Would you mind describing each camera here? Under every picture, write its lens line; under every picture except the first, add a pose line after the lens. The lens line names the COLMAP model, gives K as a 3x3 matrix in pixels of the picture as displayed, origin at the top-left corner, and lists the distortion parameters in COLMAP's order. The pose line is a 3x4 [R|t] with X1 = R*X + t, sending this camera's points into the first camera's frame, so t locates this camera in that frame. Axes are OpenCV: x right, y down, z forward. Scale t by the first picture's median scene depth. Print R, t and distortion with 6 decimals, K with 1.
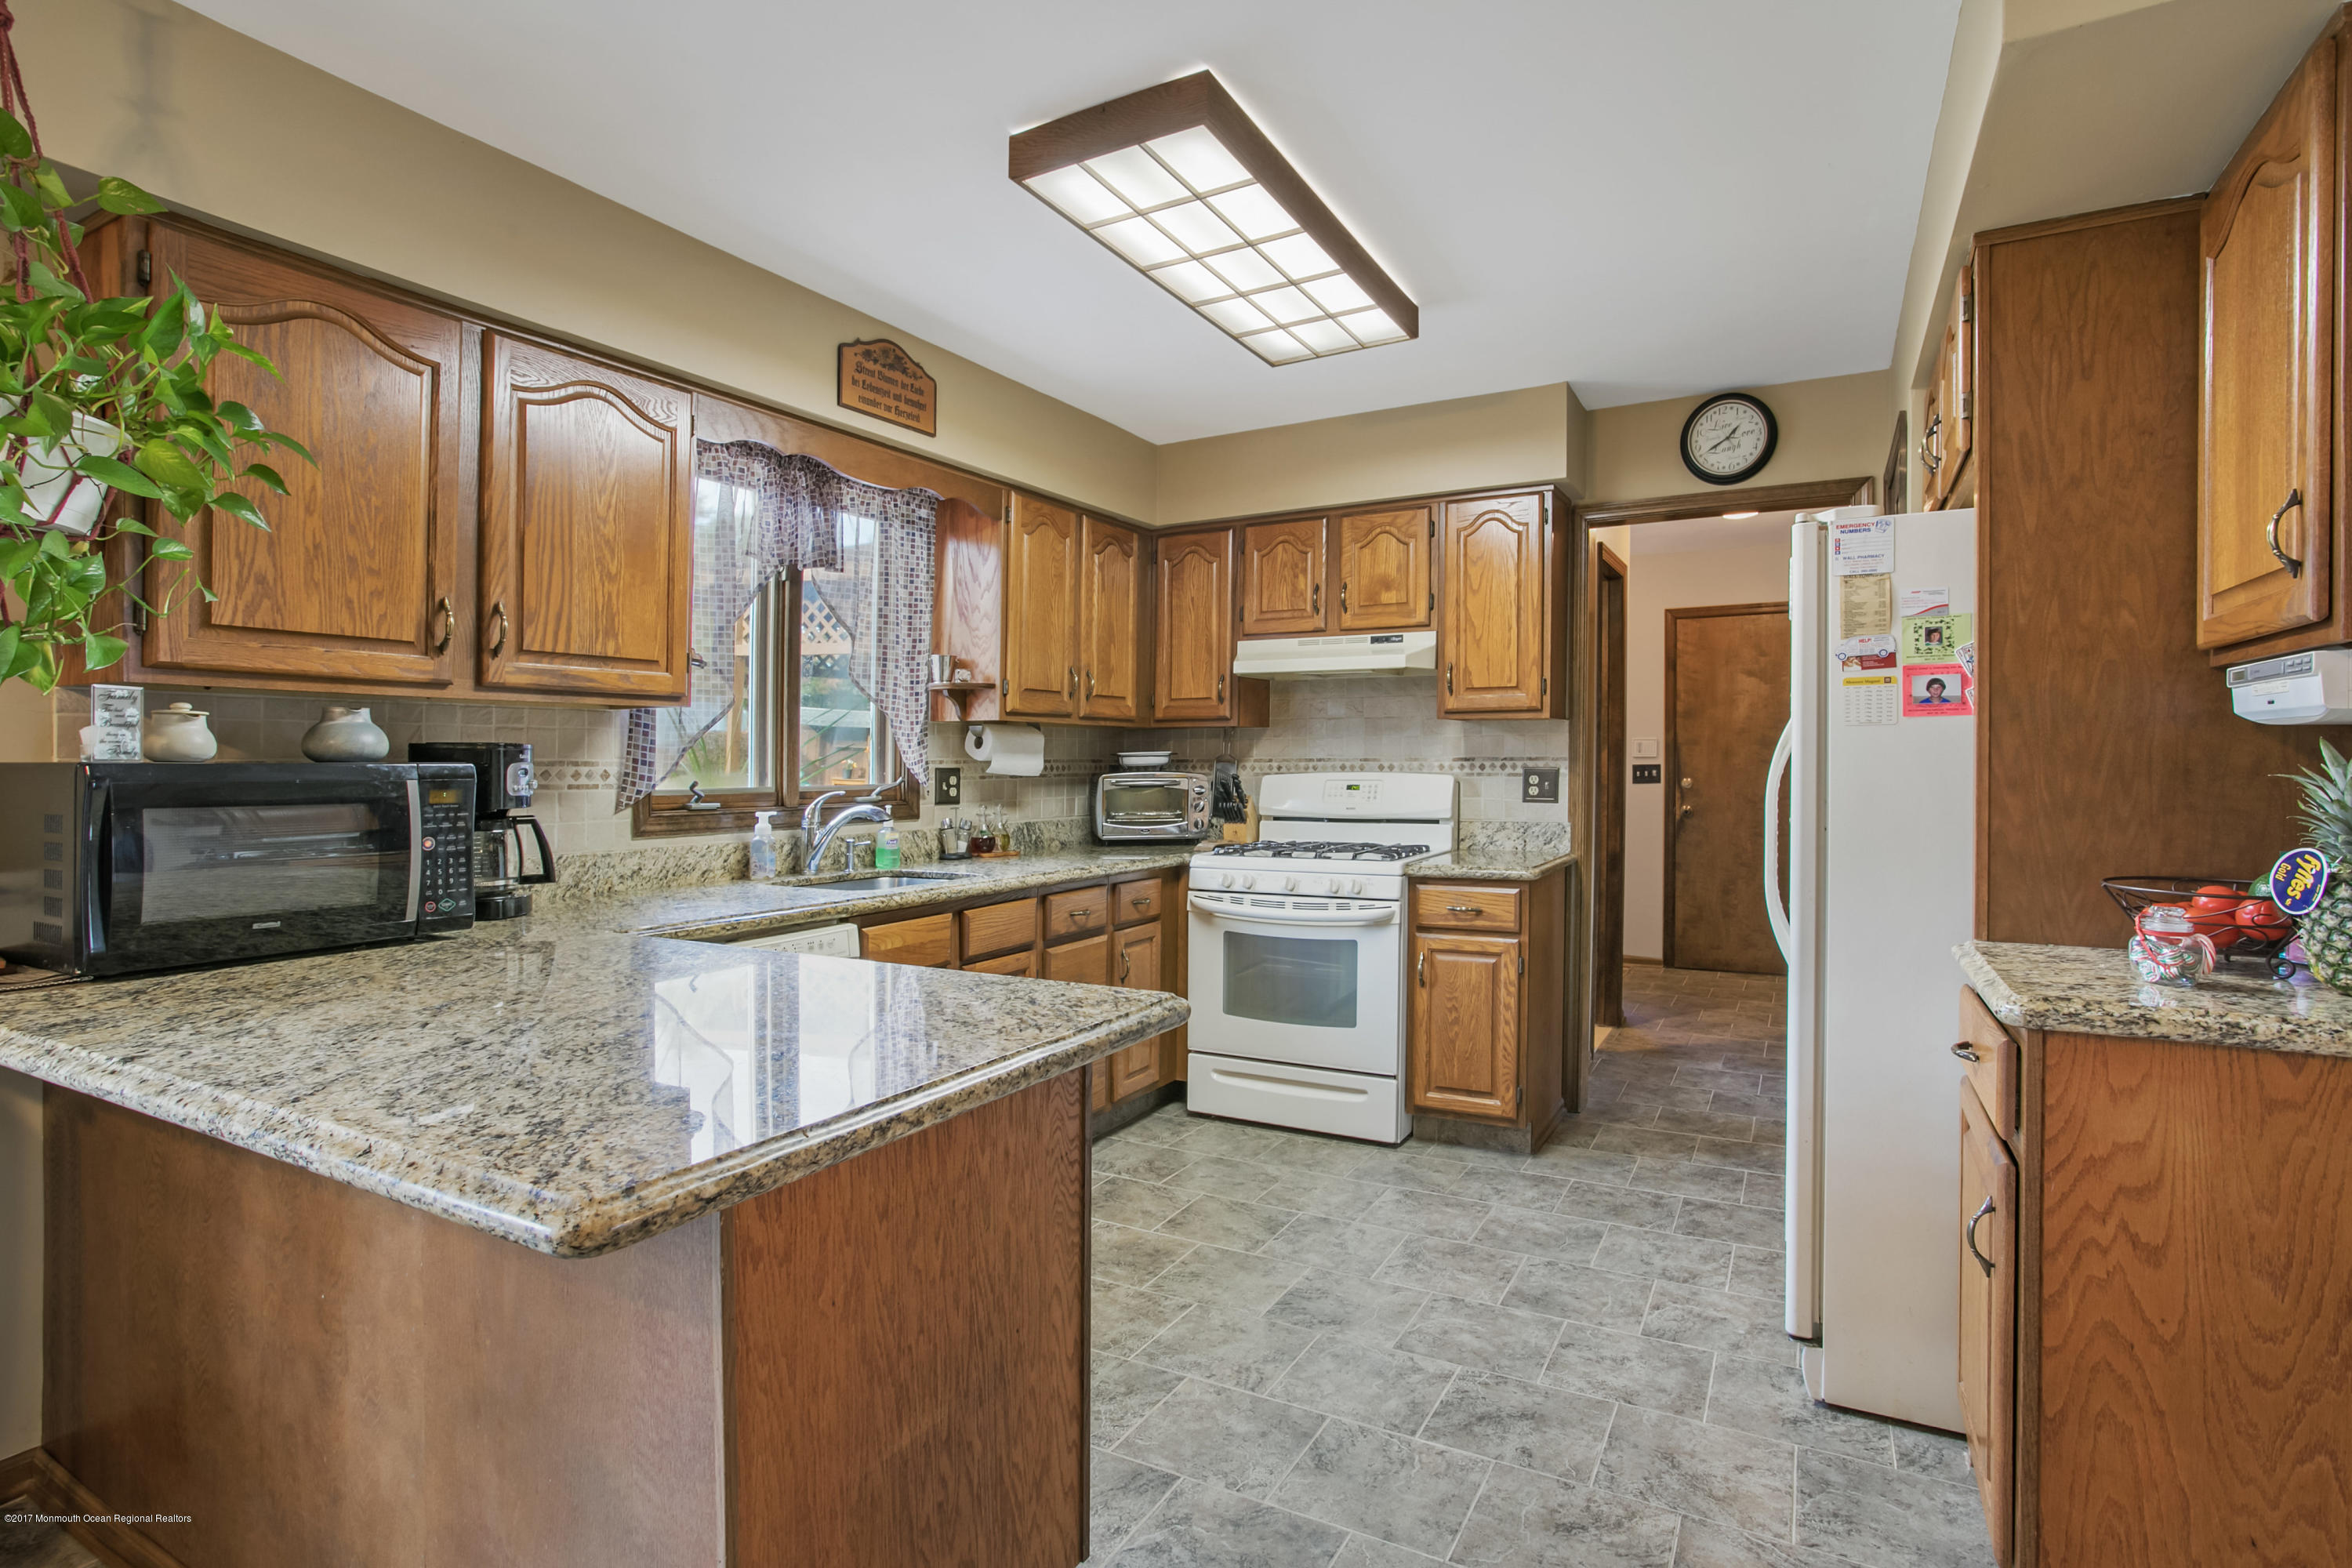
lens RADIAL K [[1121.6, 0, 1176.4], [0, 1121.6, 844.6], [0, 0, 1]] dist [-0.054214, 0.044201]
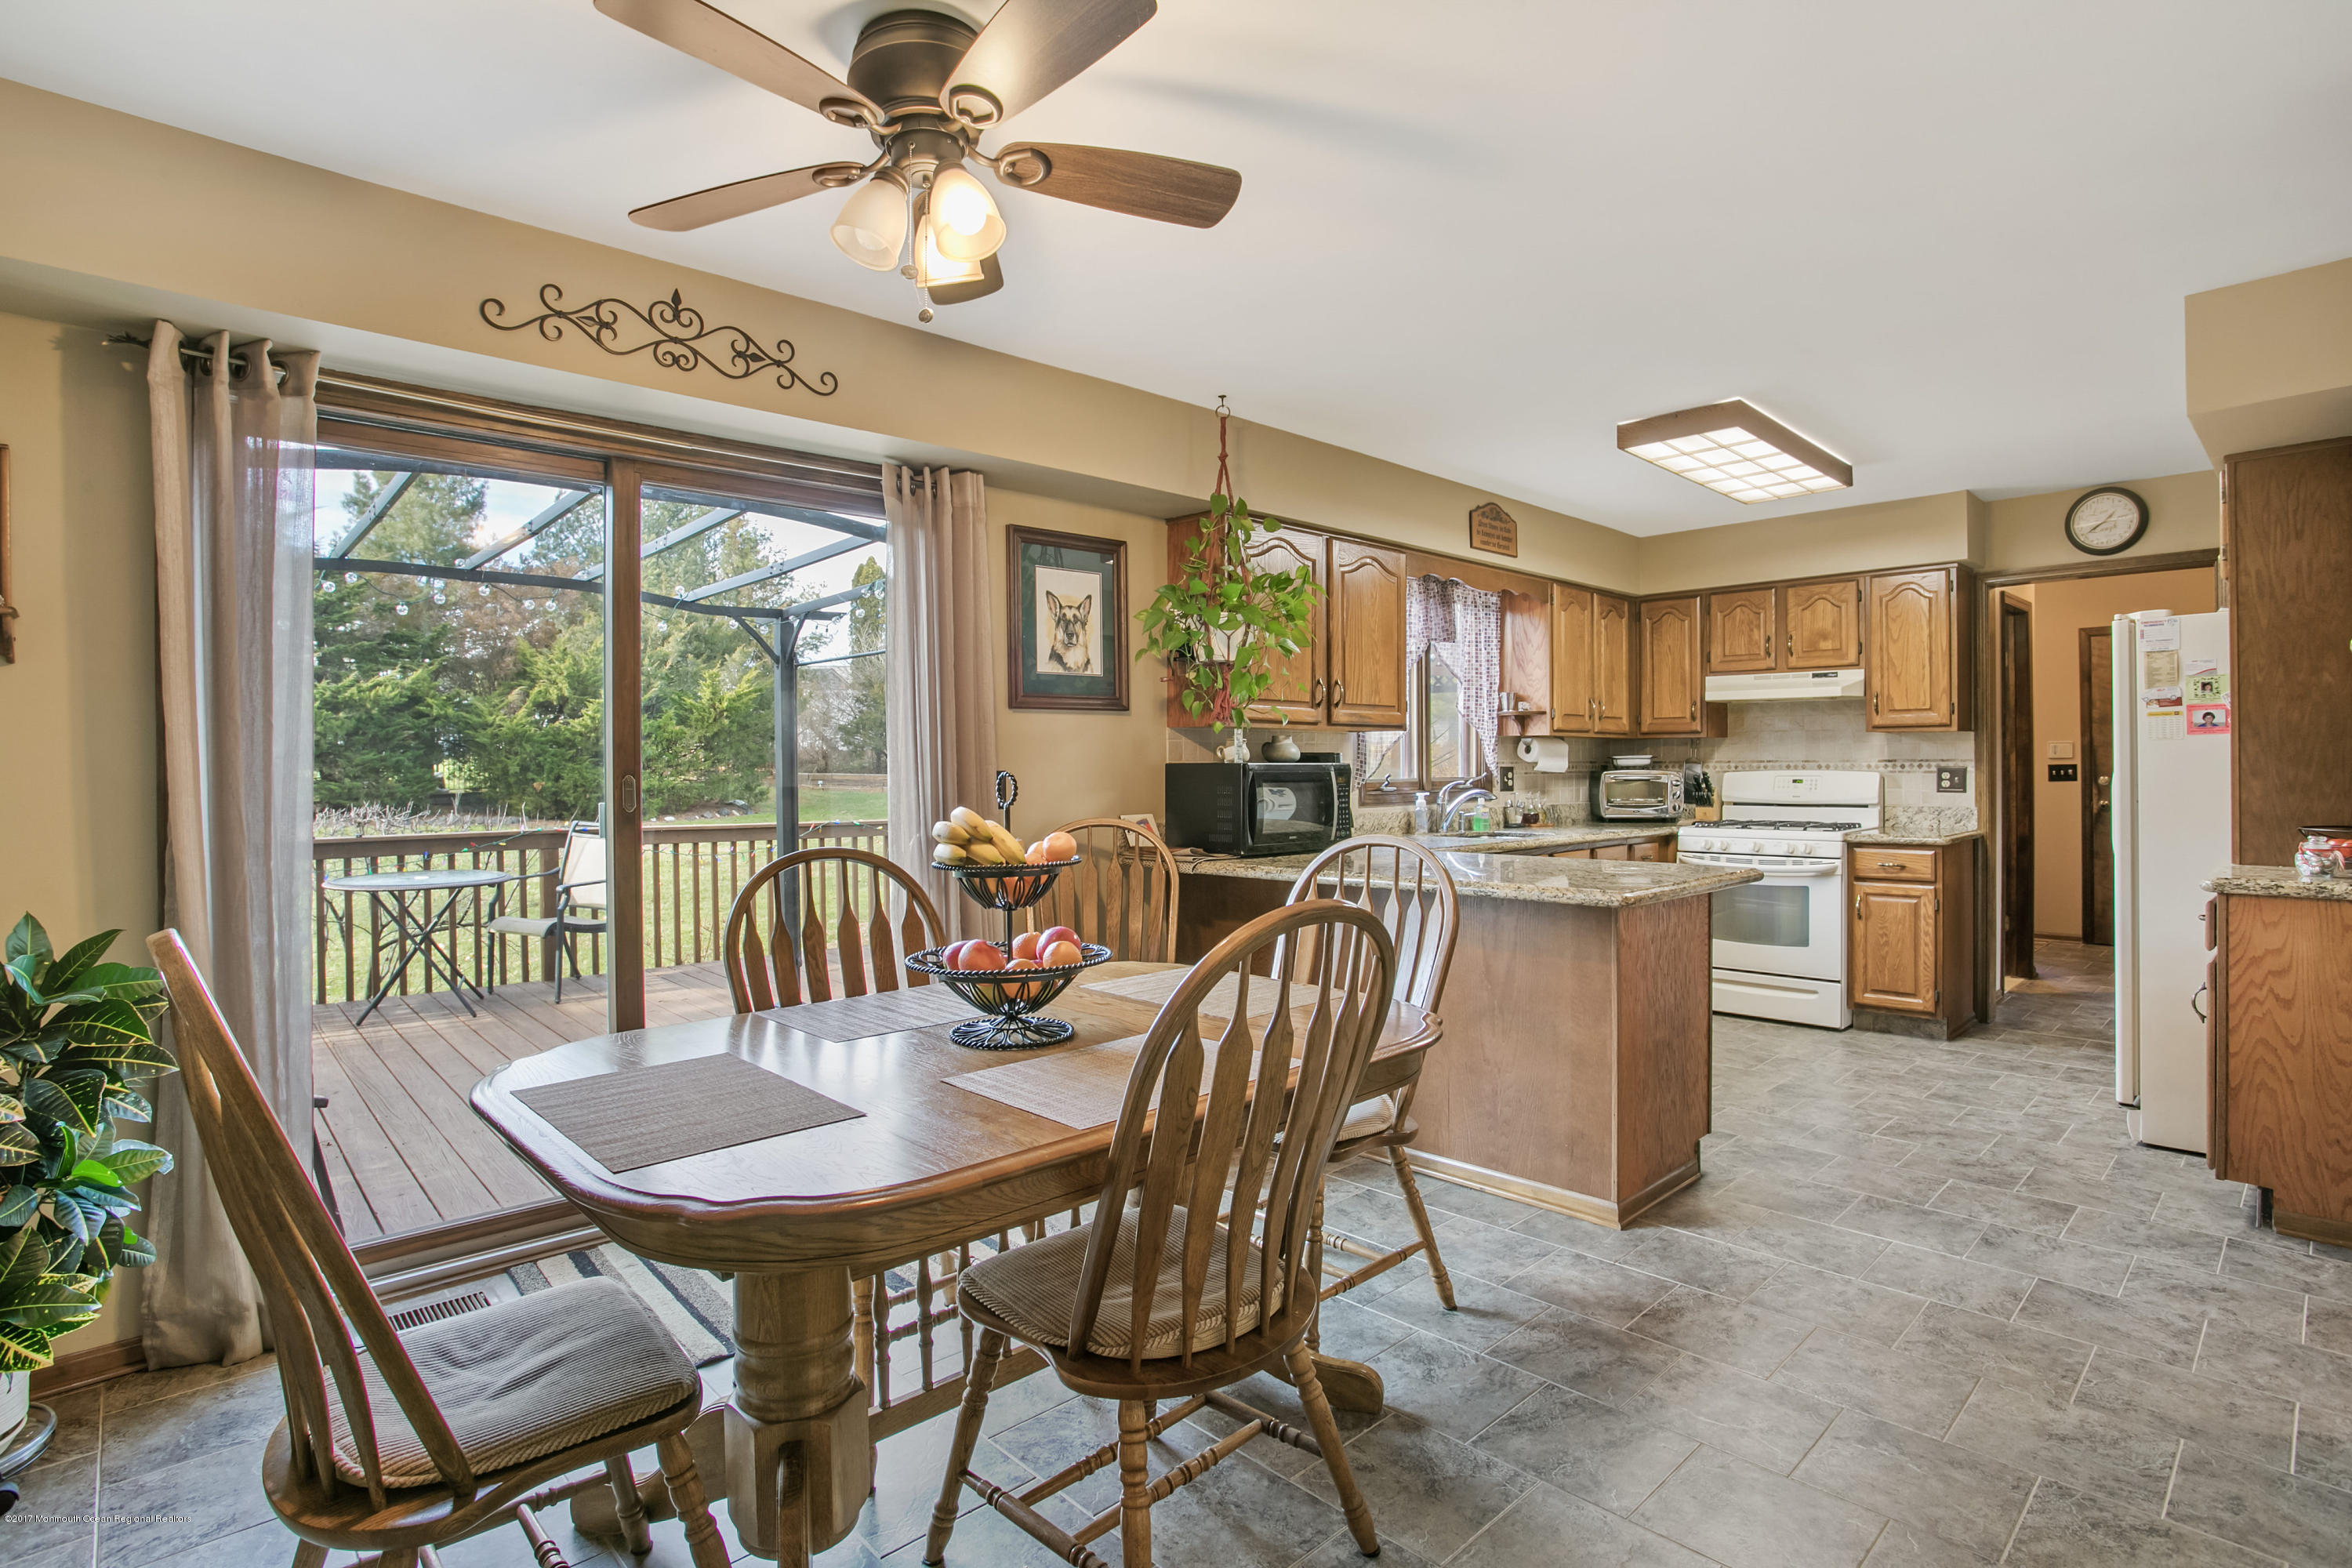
lens RADIAL K [[1151.9, 0, 1160.9], [0, 1151.9, 774.0], [0, 0, 1]] dist [-0.065983, 0.026453]
pose [[0.952546, 0.002077, -0.304389, -0.190030], [-0.021796, 0.997875, -0.061398, 0.048835], [0.303614, 0.065119, 0.950567, -0.642831]]
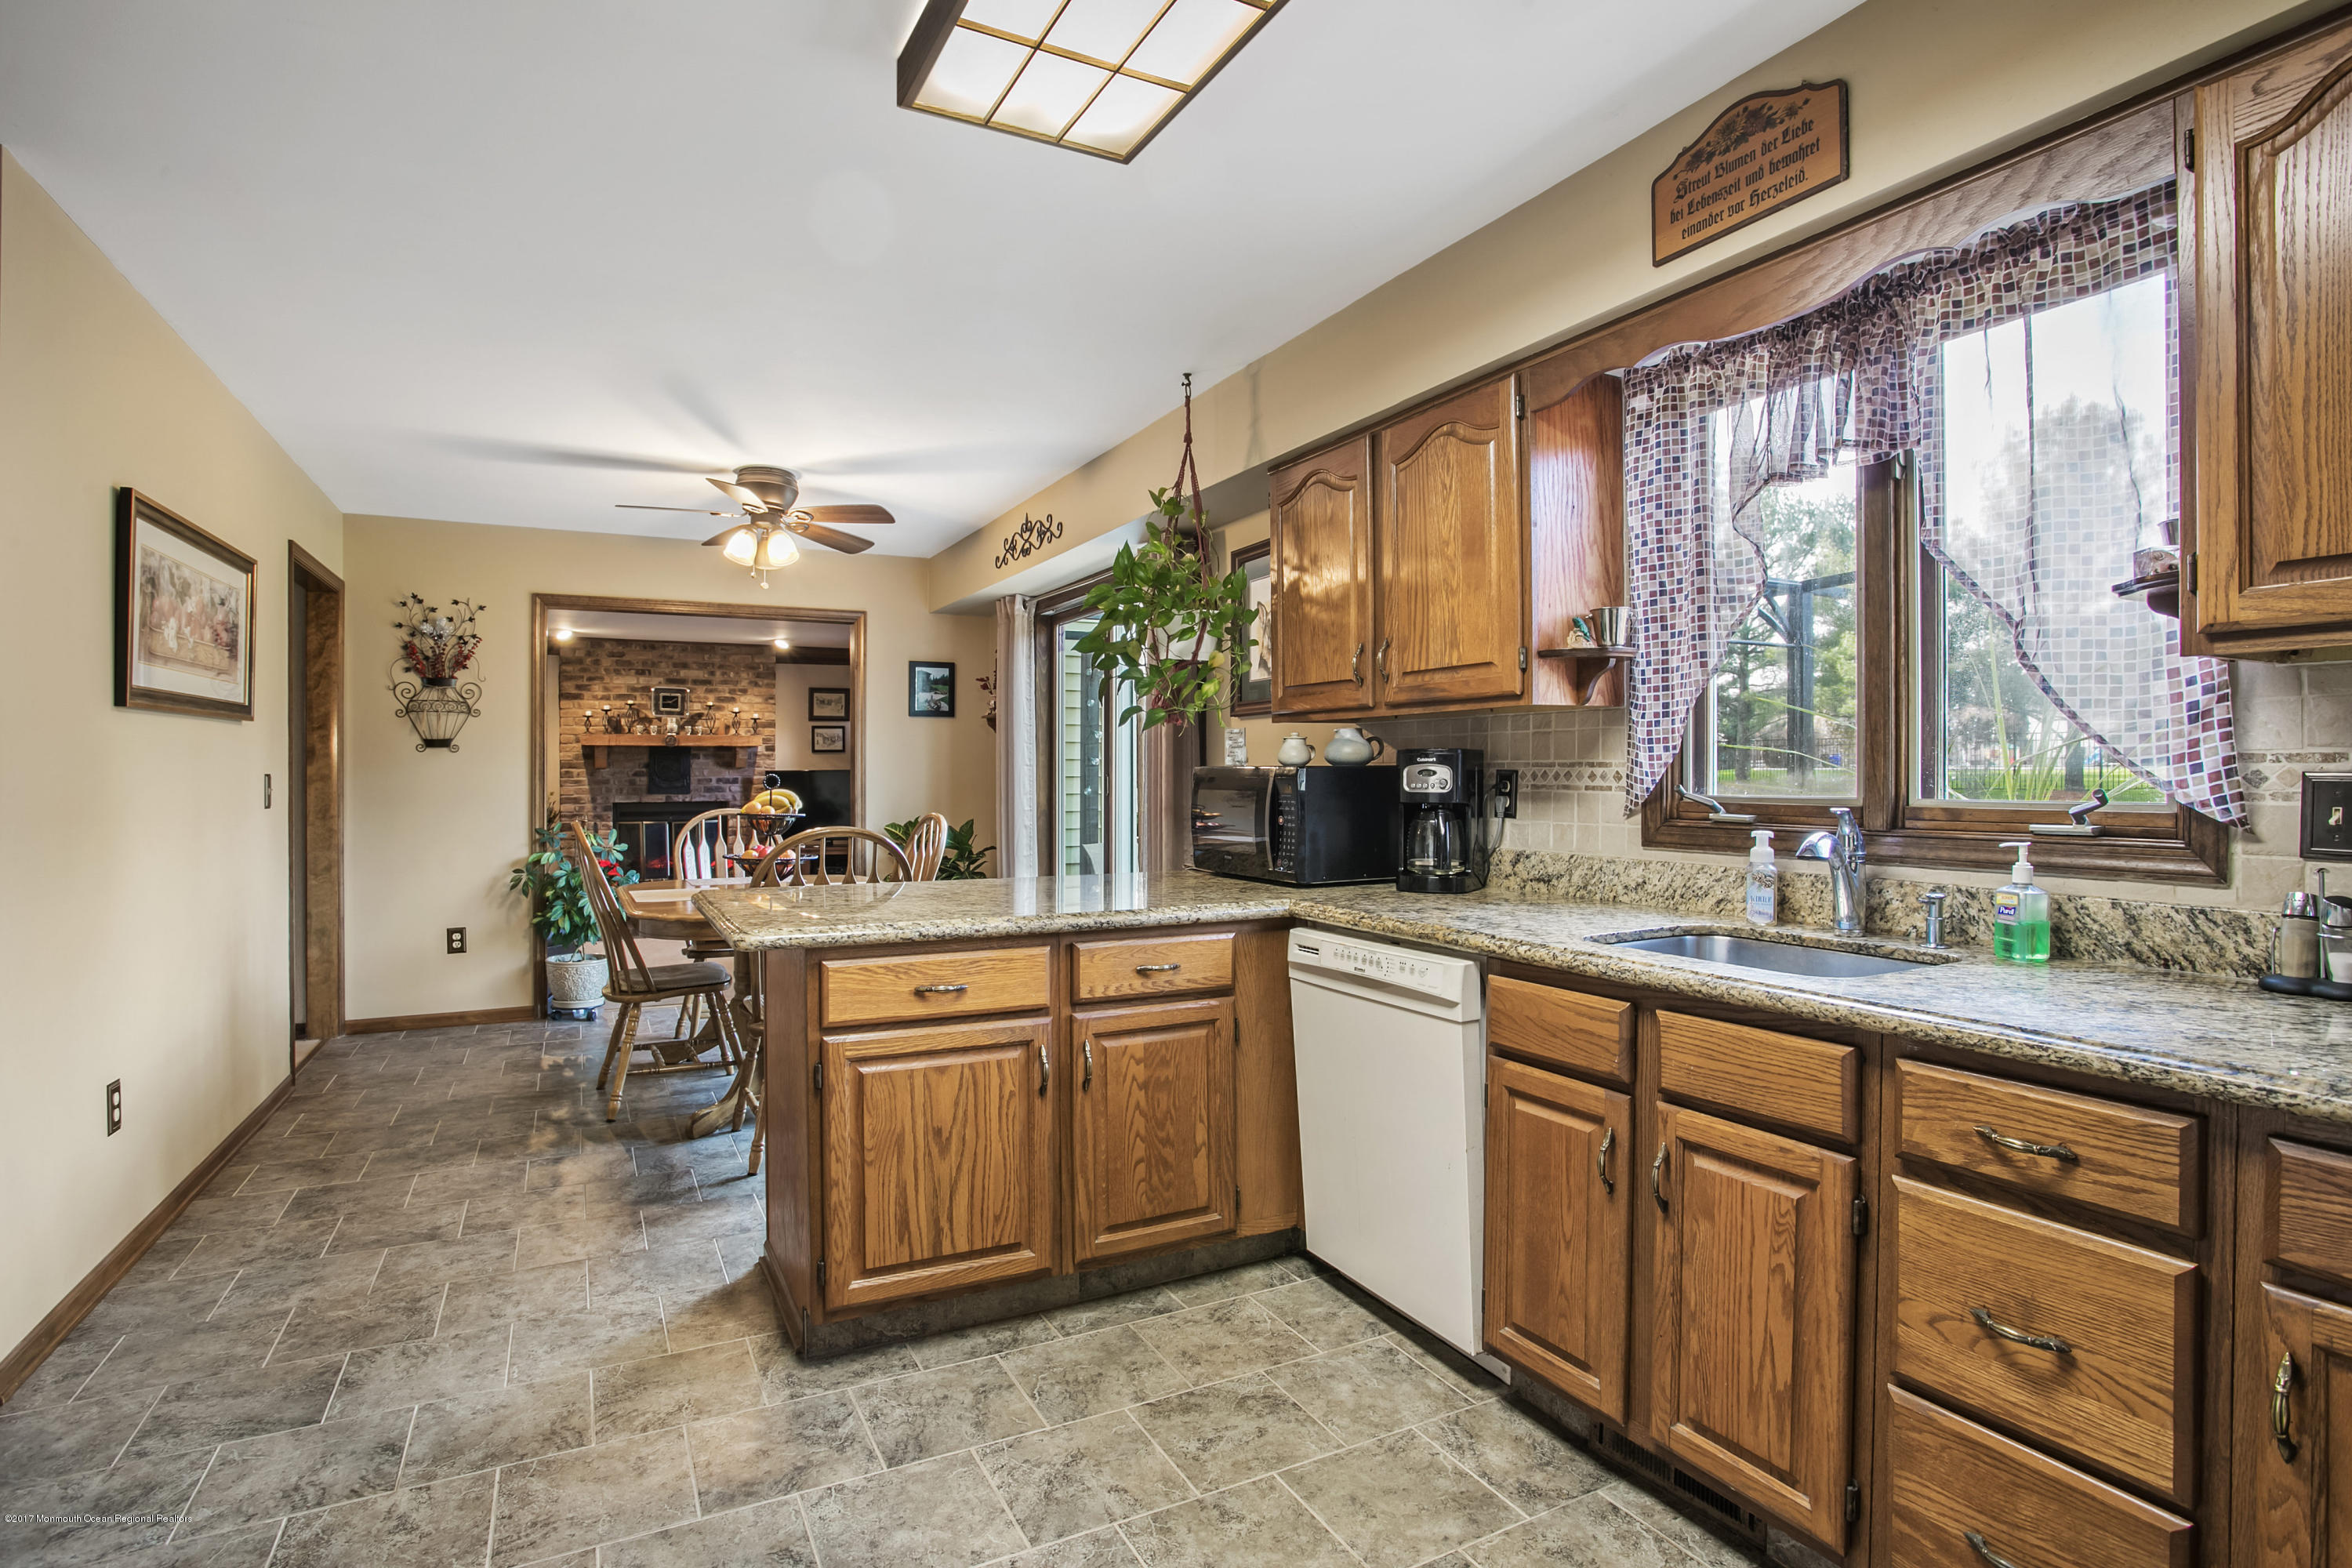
lens RADIAL K [[1151.9, 0, 1160.9], [0, 1151.9, 774.0], [0, 0, 1]] dist [-0.065983, 0.026453]
pose [[-0.546170, 0.000678, -0.837674, 0.391999], [-0.059817, 0.997415, 0.039809, -0.061940], [0.835536, 0.071850, -0.544718, 0.930068]]
